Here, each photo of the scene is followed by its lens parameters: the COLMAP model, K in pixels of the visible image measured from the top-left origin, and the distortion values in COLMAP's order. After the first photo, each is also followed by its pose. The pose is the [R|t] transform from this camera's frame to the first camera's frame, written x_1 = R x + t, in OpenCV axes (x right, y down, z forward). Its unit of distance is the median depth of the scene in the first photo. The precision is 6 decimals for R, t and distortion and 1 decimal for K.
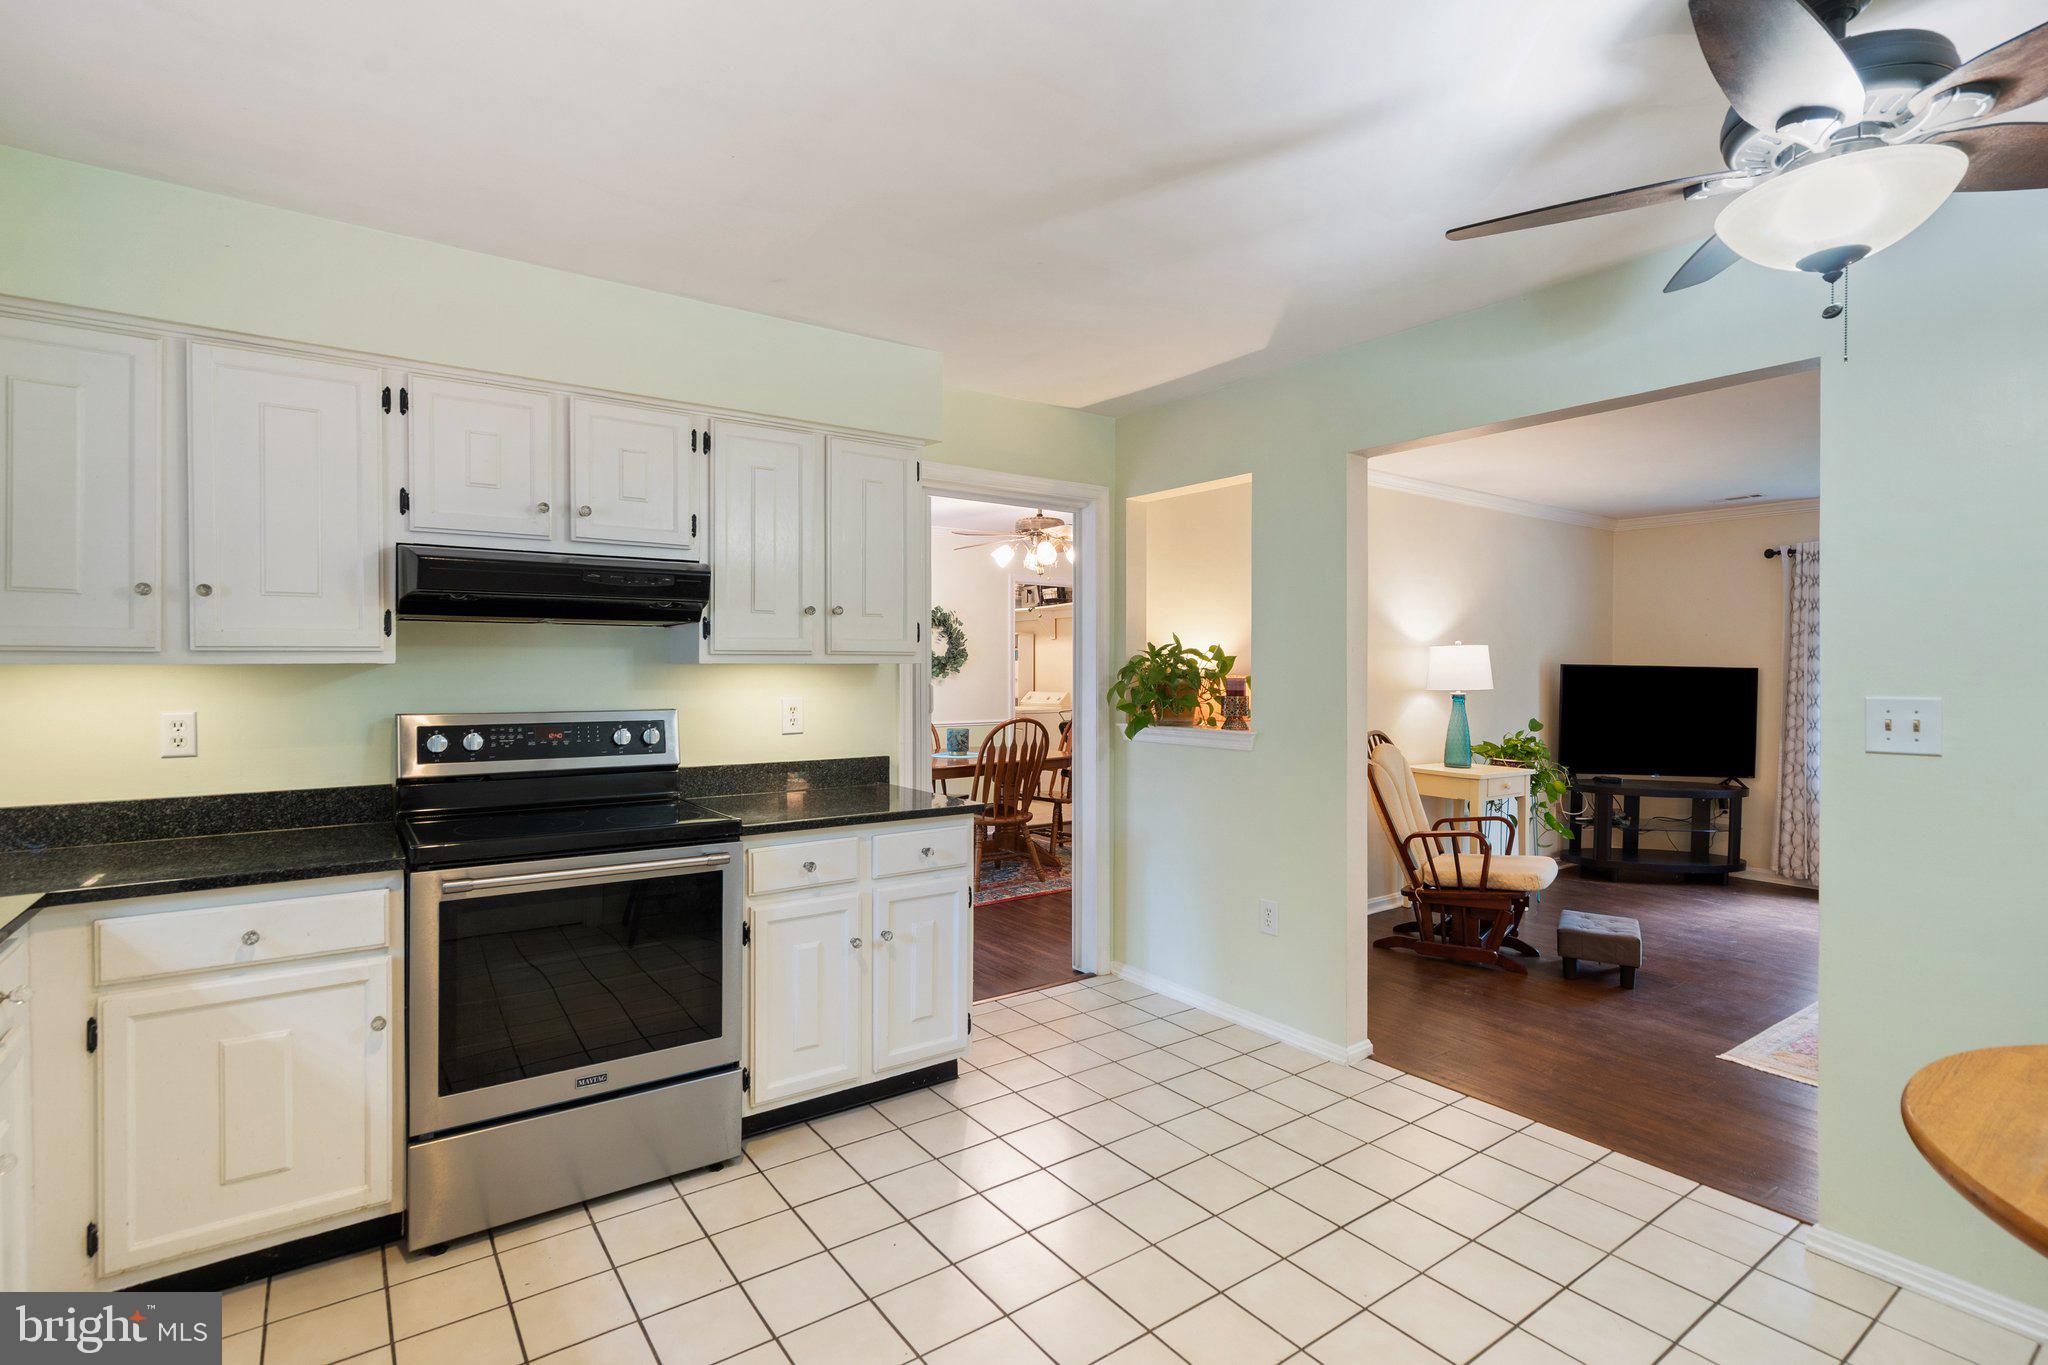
lens RADIAL K [[947.2, 0, 971.7], [0, 947.2, 684.6], [0, 0, 1]] dist [-0.015649, 0.004722]
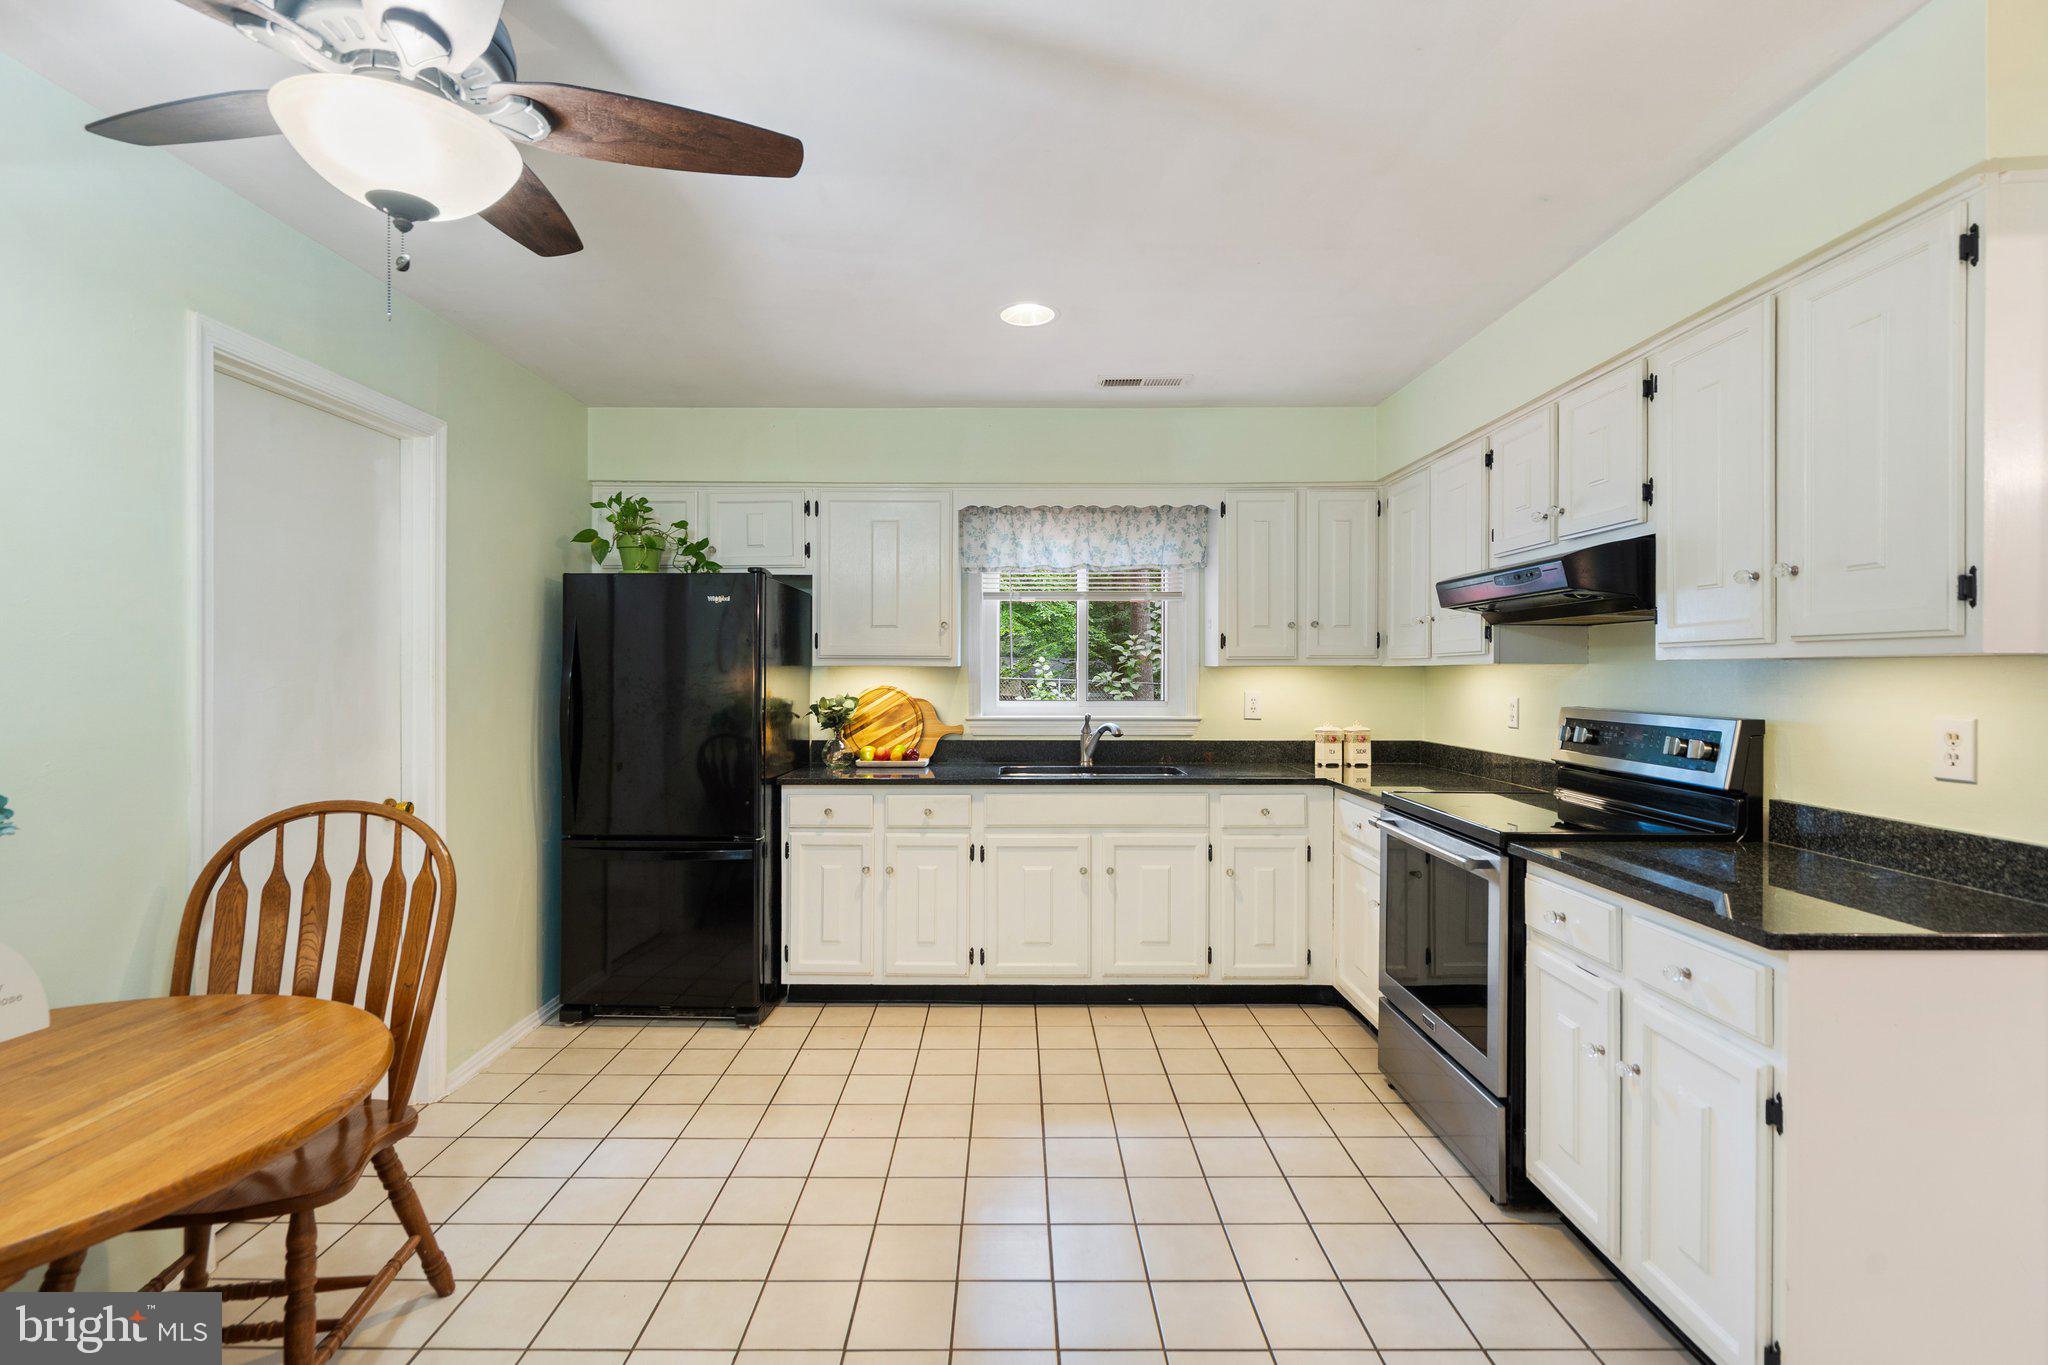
lens RADIAL K [[947.2, 0, 1003.7], [0, 947.2, 676.9], [0, 0, 1]] dist [-0.015649, 0.004722]
pose [[-0.572245, 0.004092, -0.820072, 0.334462], [-0.014603, 0.999778, 0.015178, -0.005503], [0.819953, 0.020661, -0.572058, 0.488052]]
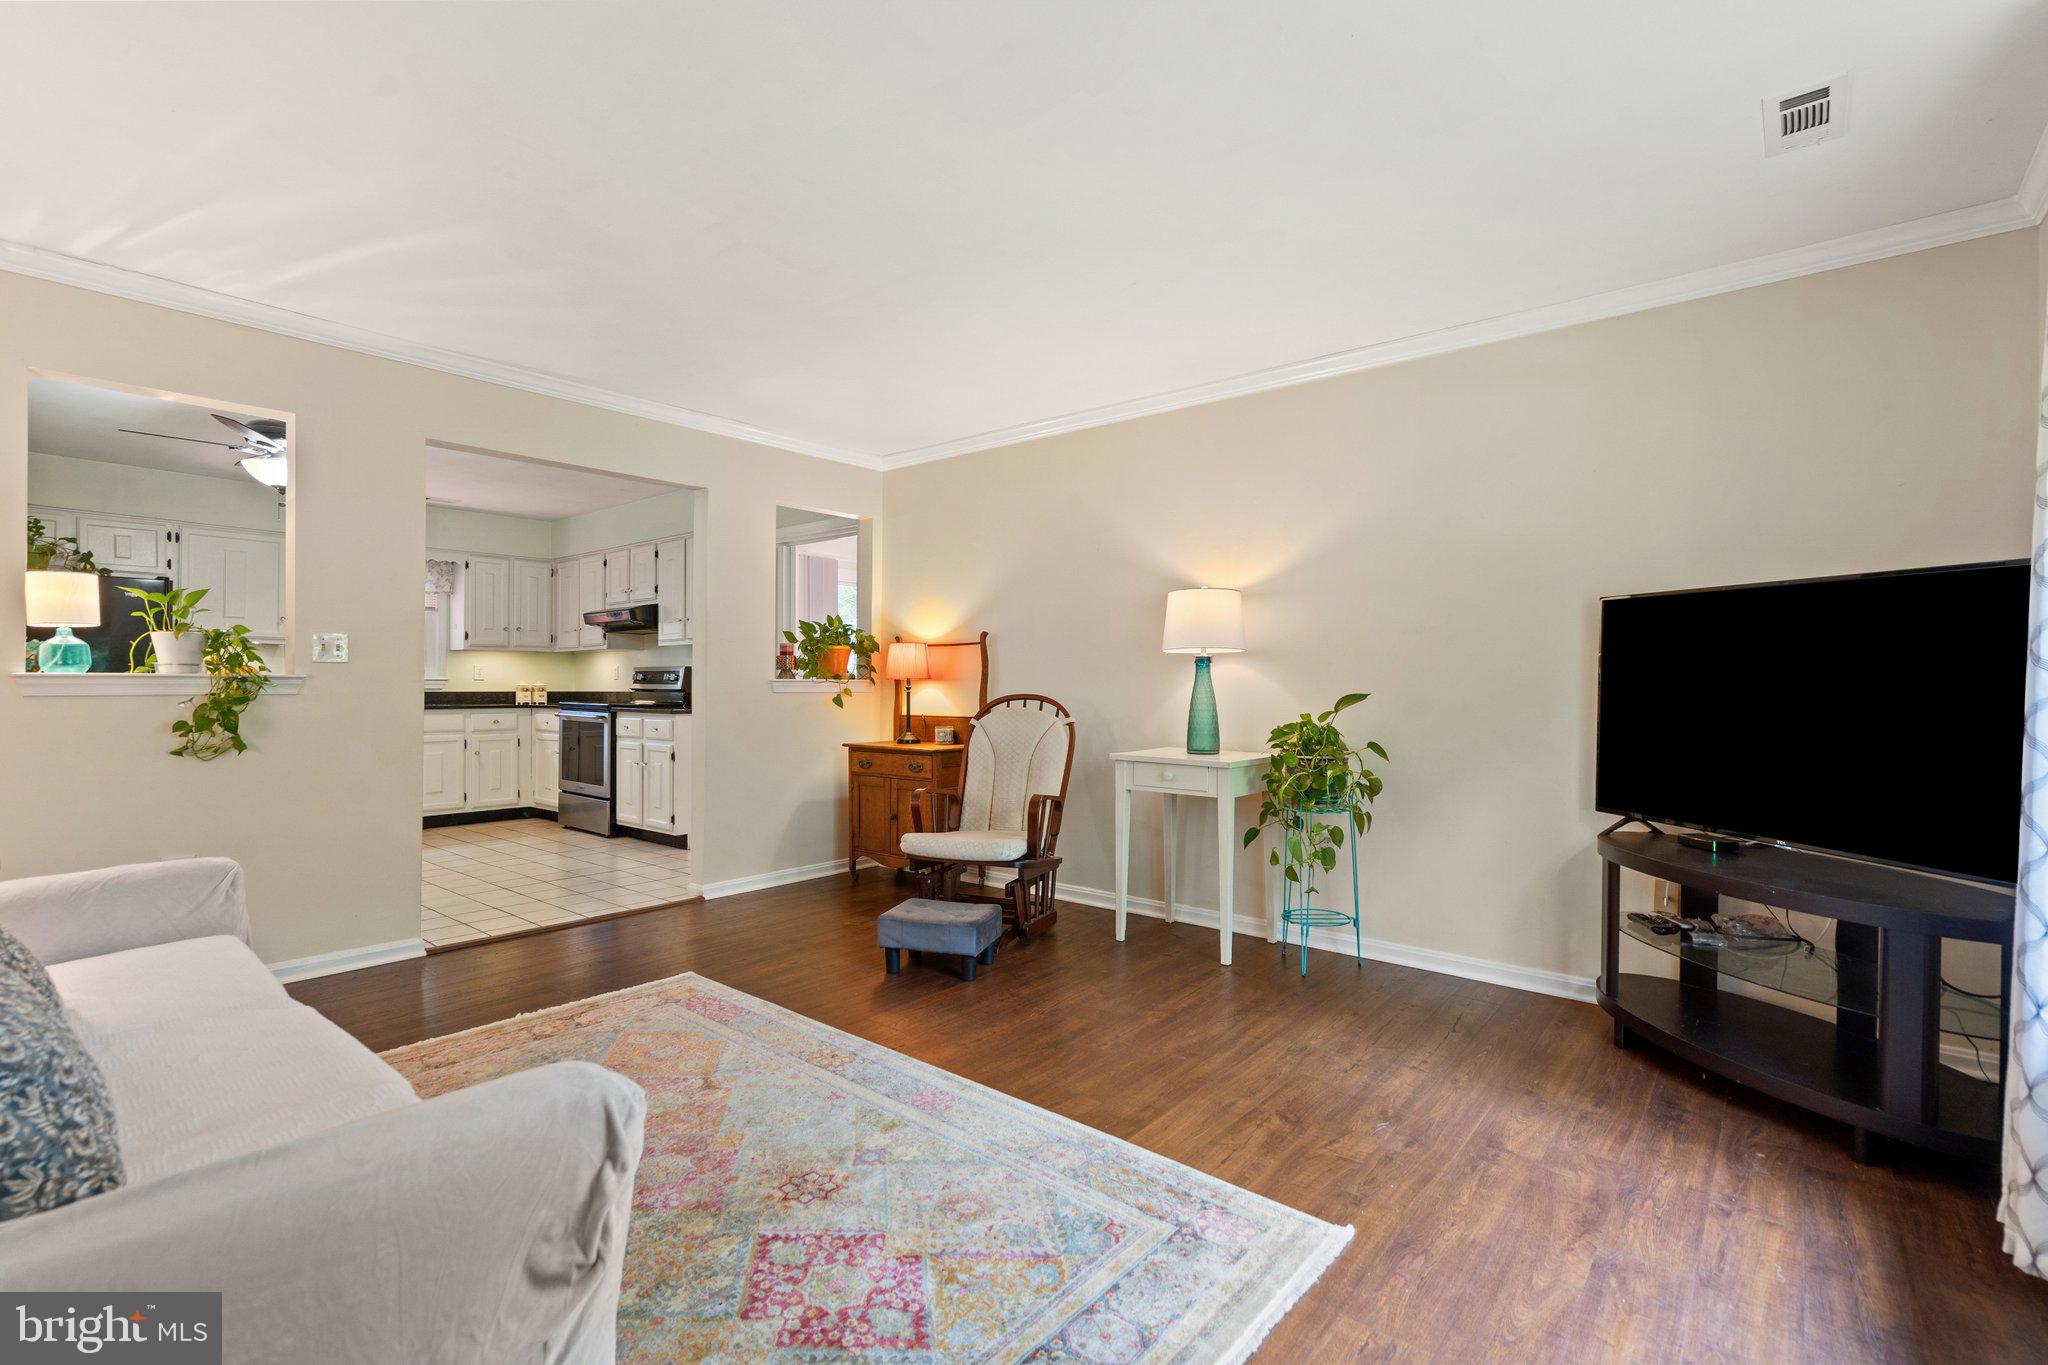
lens RADIAL K [[947.2, 0, 1023.8], [0, 947.2, 688.8], [0, 0, 1]] dist [-0.015649, 0.004722]
pose [[0.271423, 0.001567, -0.962459, 1.106651], [-0.020159, 0.999789, -0.004057, 0.037940], [0.962249, 0.020504, 0.271397, 0.604861]]
